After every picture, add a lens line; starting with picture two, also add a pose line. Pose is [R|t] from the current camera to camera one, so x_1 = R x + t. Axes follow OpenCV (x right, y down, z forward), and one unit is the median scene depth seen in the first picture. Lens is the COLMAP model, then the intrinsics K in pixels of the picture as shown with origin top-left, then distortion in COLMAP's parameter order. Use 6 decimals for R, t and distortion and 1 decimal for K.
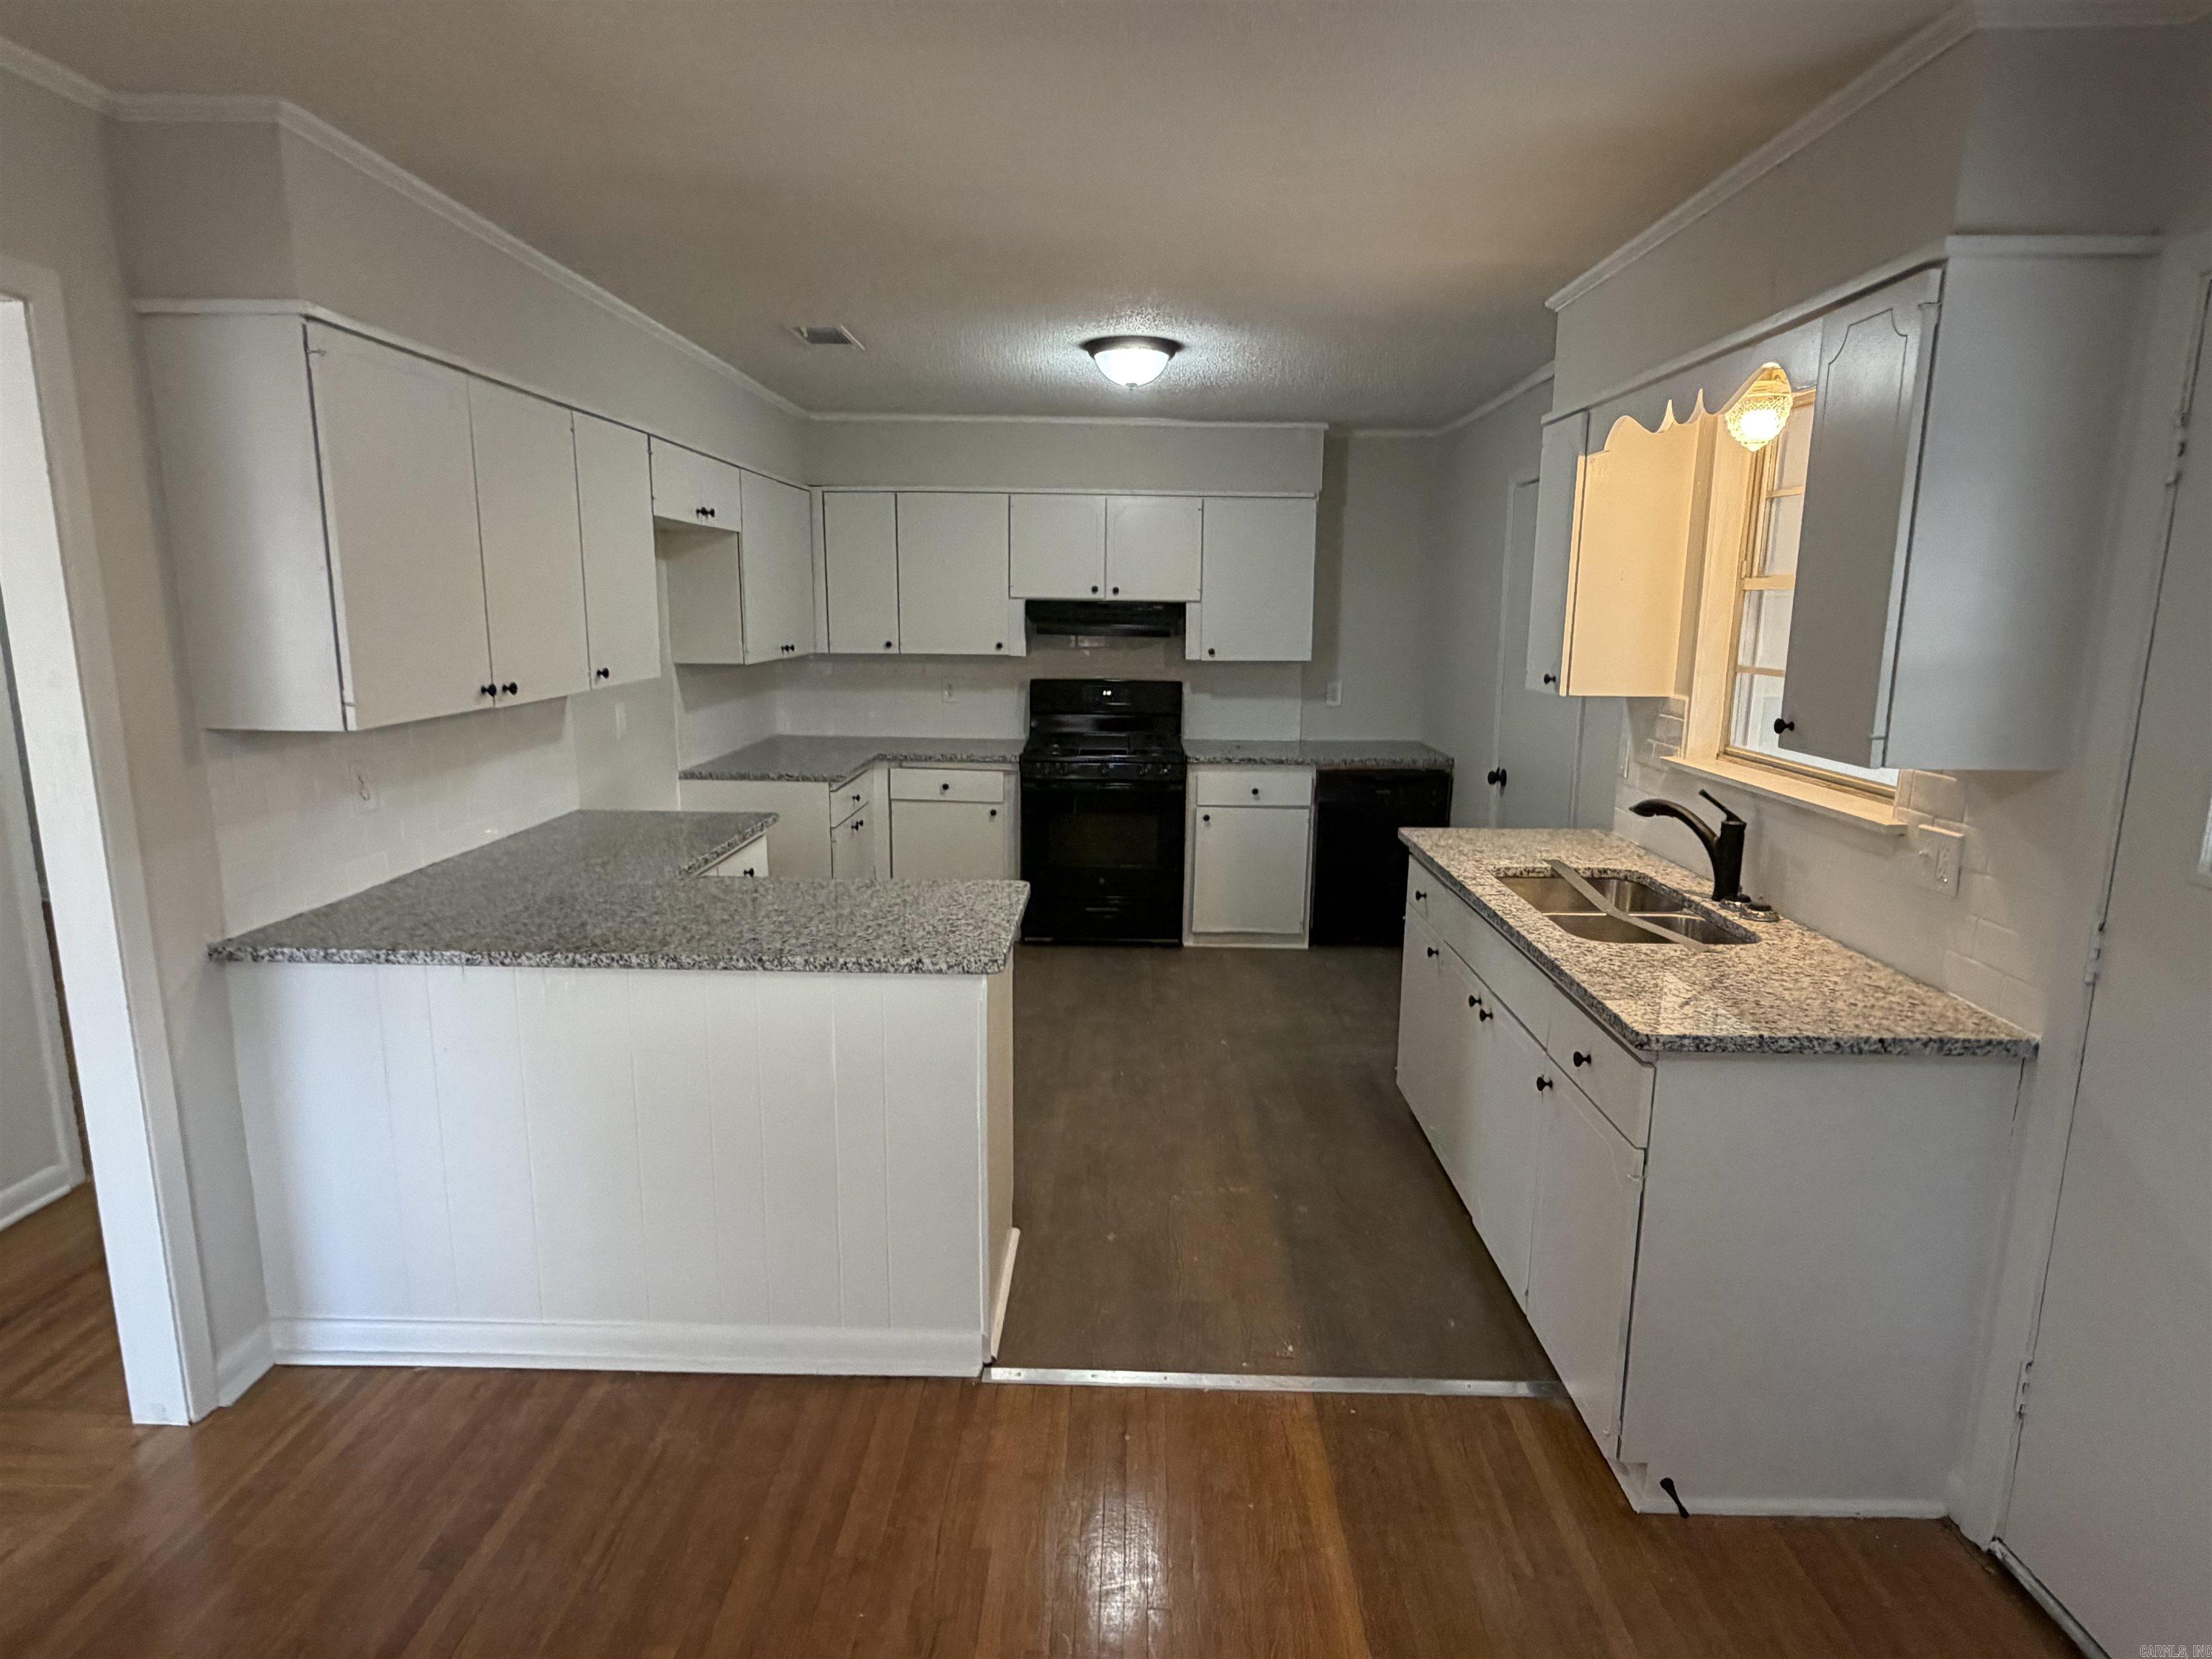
lens RADIAL K [[1223.8, 0, 1108.7], [0, 1223.8, 840.1], [0, 0, 1]] dist [-0.001260, 0.001745]
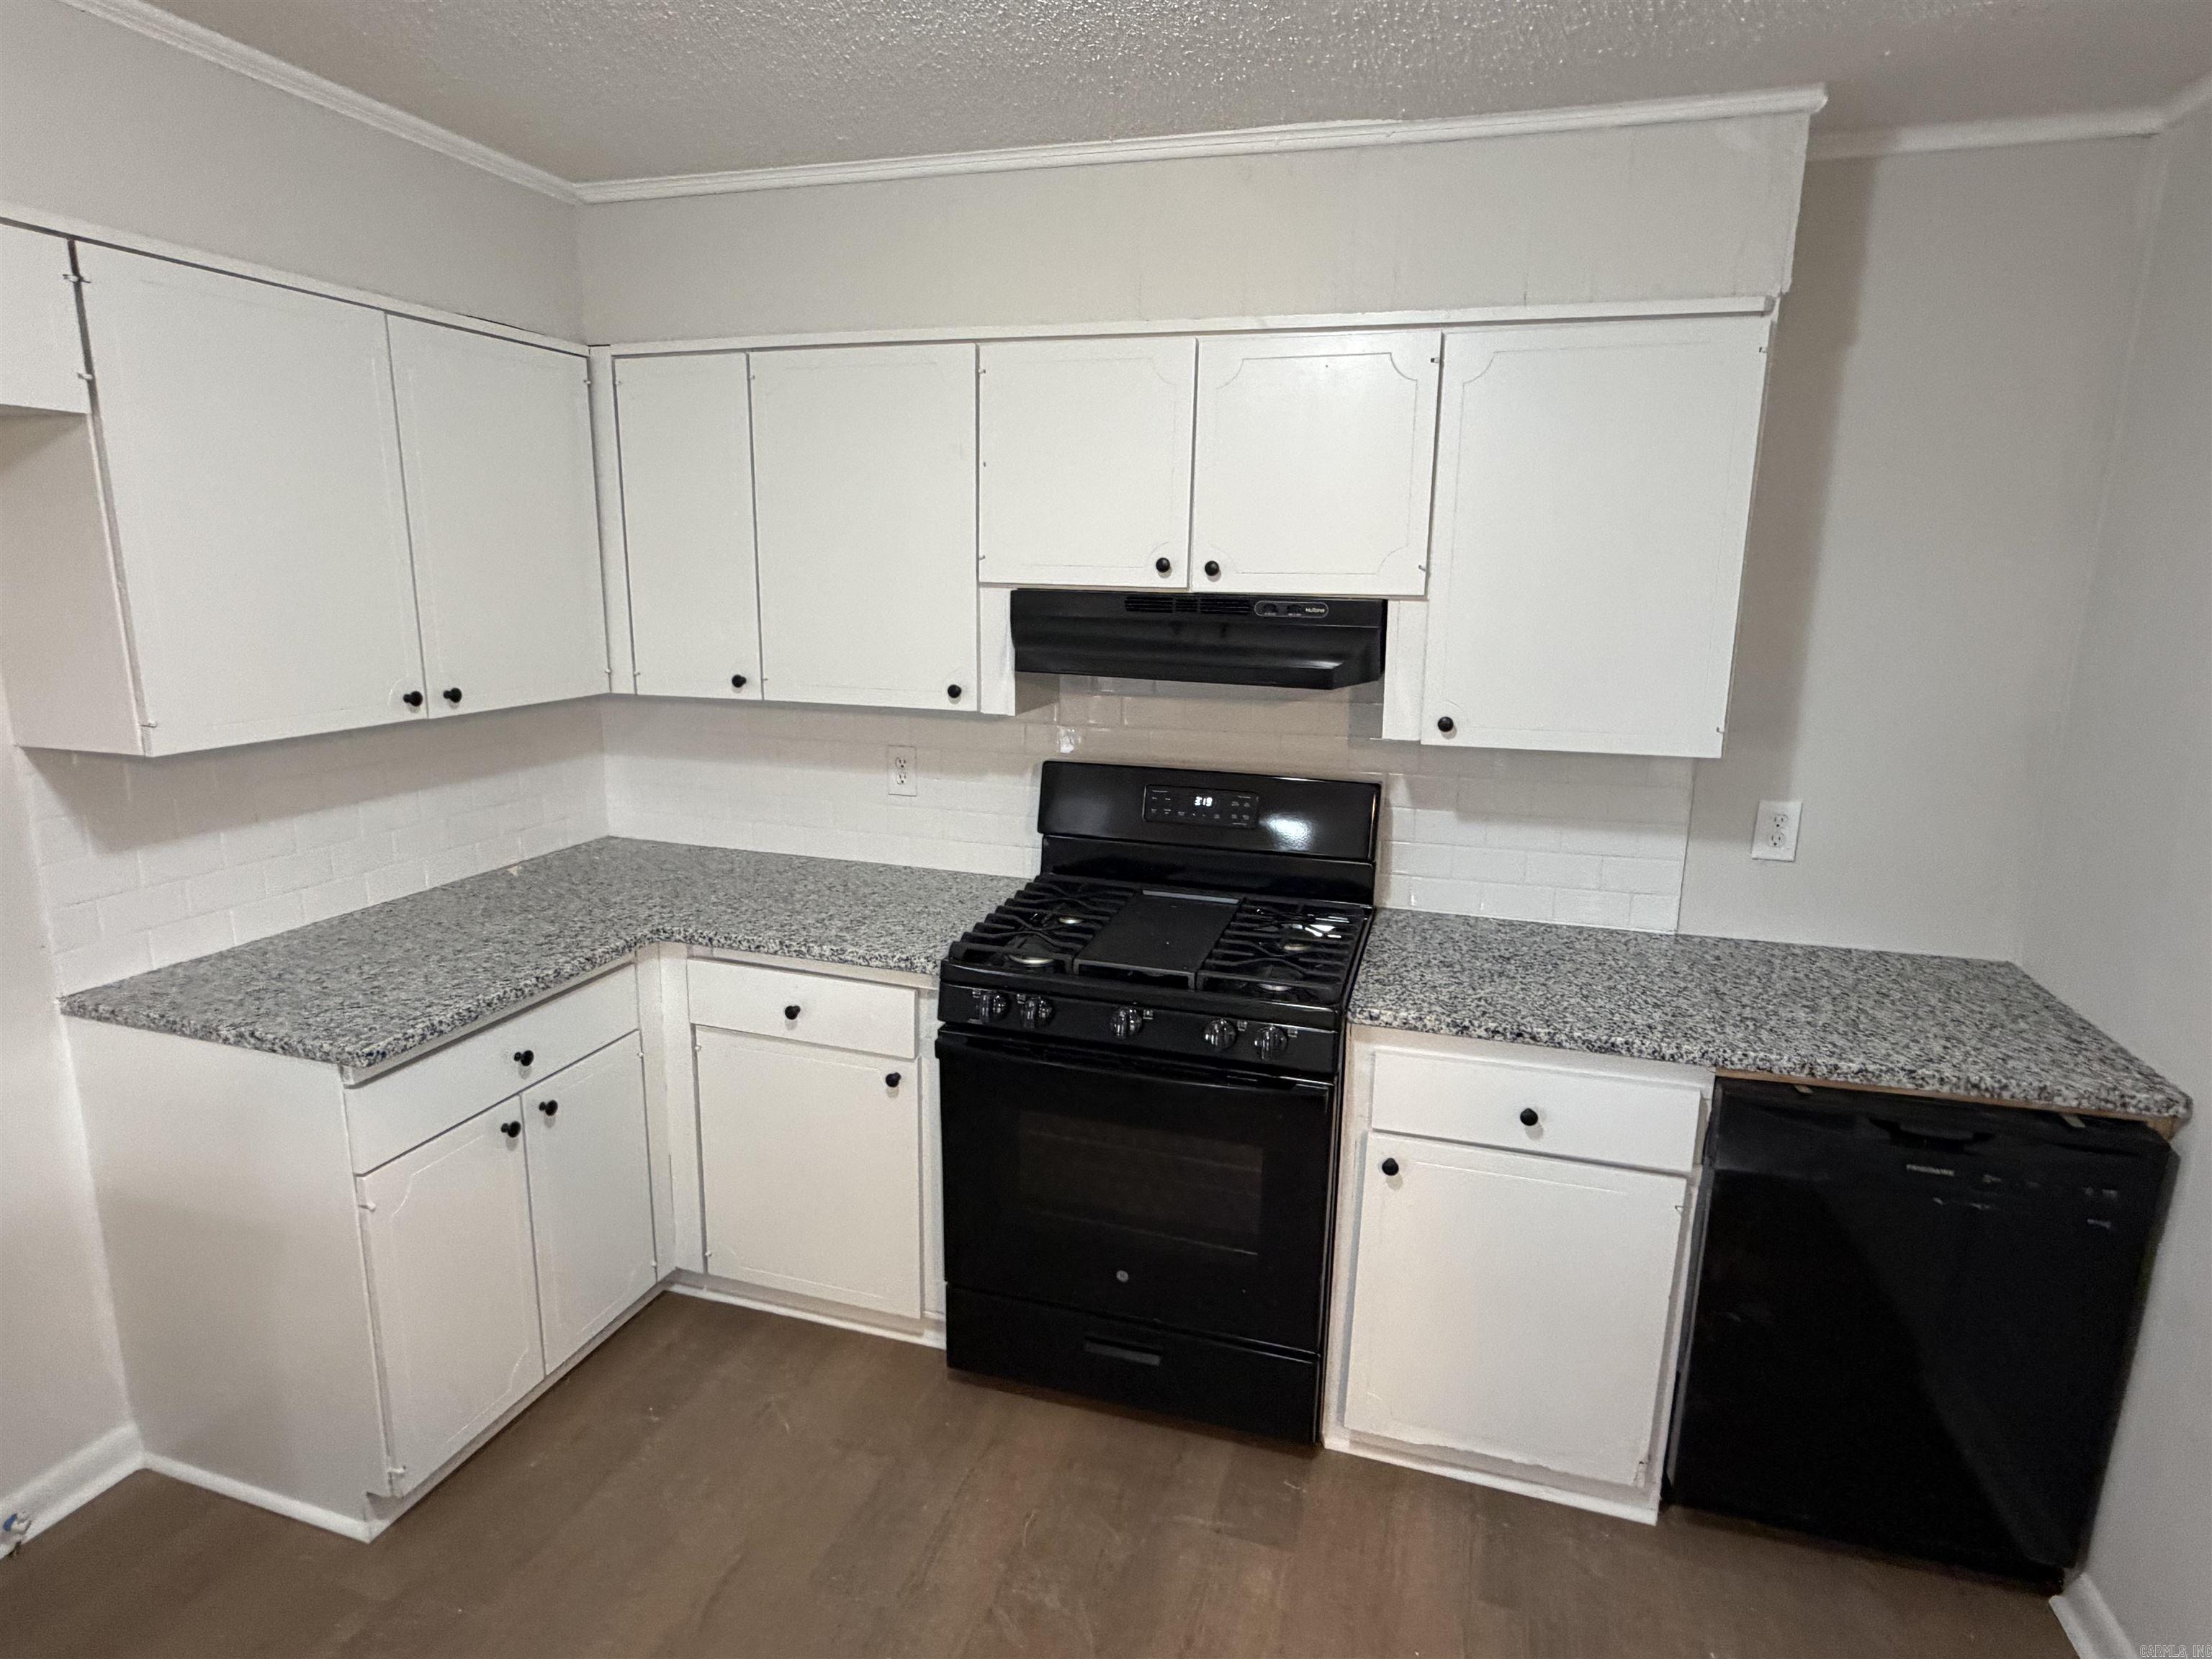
lens RADIAL K [[1223.8, 0, 1094.5], [0, 1223.8, 829.6], [0, 0, 1]] dist [-0.001260, 0.001745]
pose [[0.956497, 0.064778, -0.284460, 0.090546], [-0.060321, 0.997881, 0.024411, -0.123269], [0.285438, -0.006190, 0.958377, 0.589916]]
